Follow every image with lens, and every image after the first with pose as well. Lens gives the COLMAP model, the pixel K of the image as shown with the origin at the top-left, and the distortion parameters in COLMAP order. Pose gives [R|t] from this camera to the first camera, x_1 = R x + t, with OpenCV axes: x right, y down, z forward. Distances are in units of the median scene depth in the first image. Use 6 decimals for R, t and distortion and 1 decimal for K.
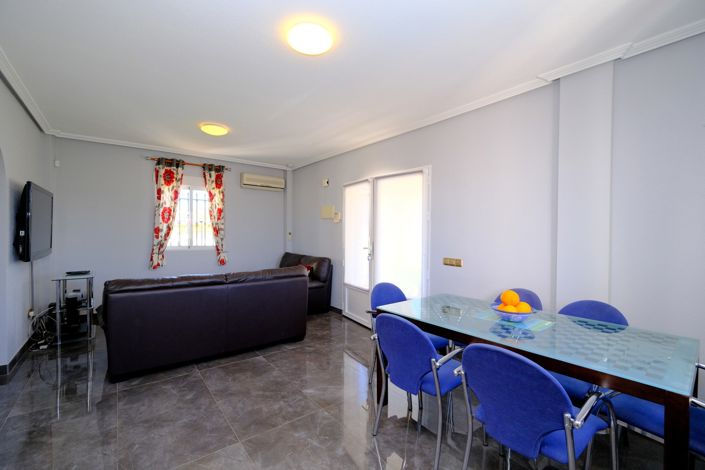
lens RADIAL K [[304.6, 0, 351.0], [0, 304.6, 234.4], [0, 0, 1]] dist [-0.001535, -0.000338]
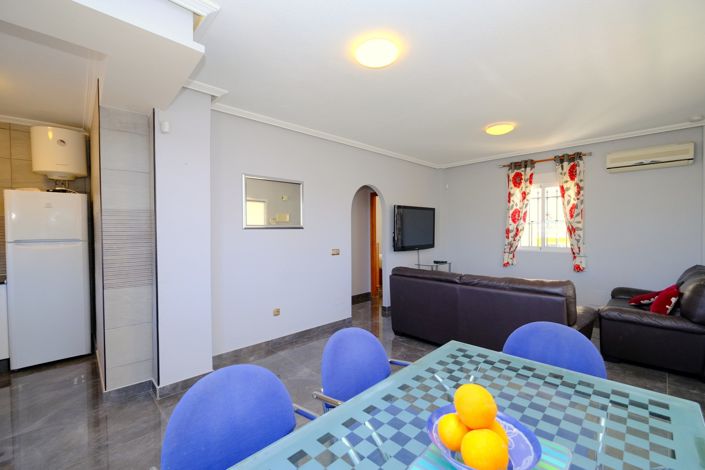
lens RADIAL K [[304.6, 0, 349.7], [0, 304.6, 234.8], [0, 0, 1]] dist [-0.001535, -0.000338]
pose [[0.120972, 0.003719, -0.992649, 0.345406], [0.007223, 0.999963, 0.004626, -0.009254], [0.992630, -0.007729, 0.120941, 0.294401]]
